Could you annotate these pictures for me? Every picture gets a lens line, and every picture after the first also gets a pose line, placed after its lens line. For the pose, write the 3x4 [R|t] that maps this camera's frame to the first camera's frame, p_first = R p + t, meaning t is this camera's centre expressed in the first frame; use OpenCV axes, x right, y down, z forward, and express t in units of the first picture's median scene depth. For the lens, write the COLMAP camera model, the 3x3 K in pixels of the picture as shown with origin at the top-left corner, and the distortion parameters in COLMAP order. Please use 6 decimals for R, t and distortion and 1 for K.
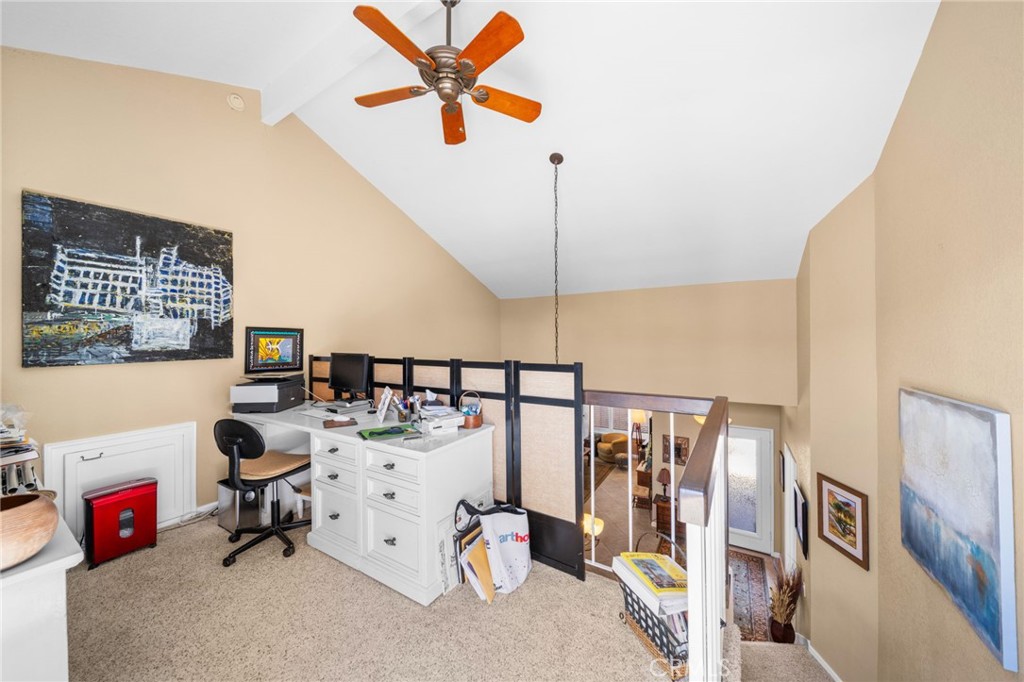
lens RADIAL K [[358.1, 0, 511.6], [0, 358.1, 338.1], [0, 0, 1]] dist [0.000074, -0.001331]
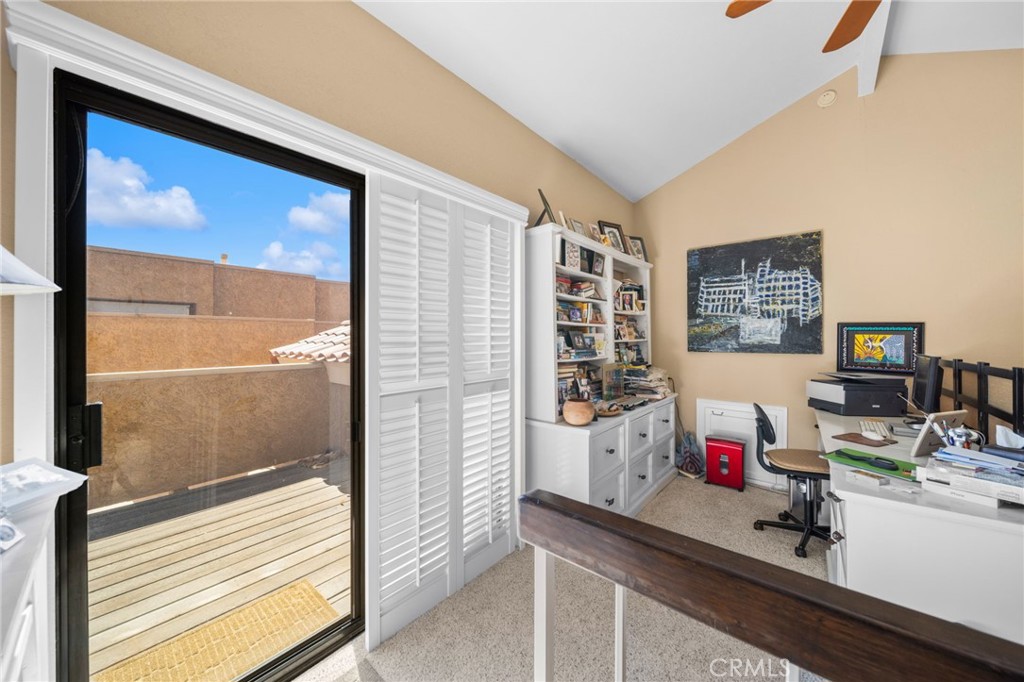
lens RADIAL K [[358.1, 0, 511.6], [0, 358.1, 338.1], [0, 0, 1]] dist [0.000074, -0.001331]
pose [[-0.137869, 0.006068, -0.990432, 0.388212], [-0.003751, 0.999971, 0.006648, 0.007291], [0.990443, 0.004632, -0.137842, 0.303195]]
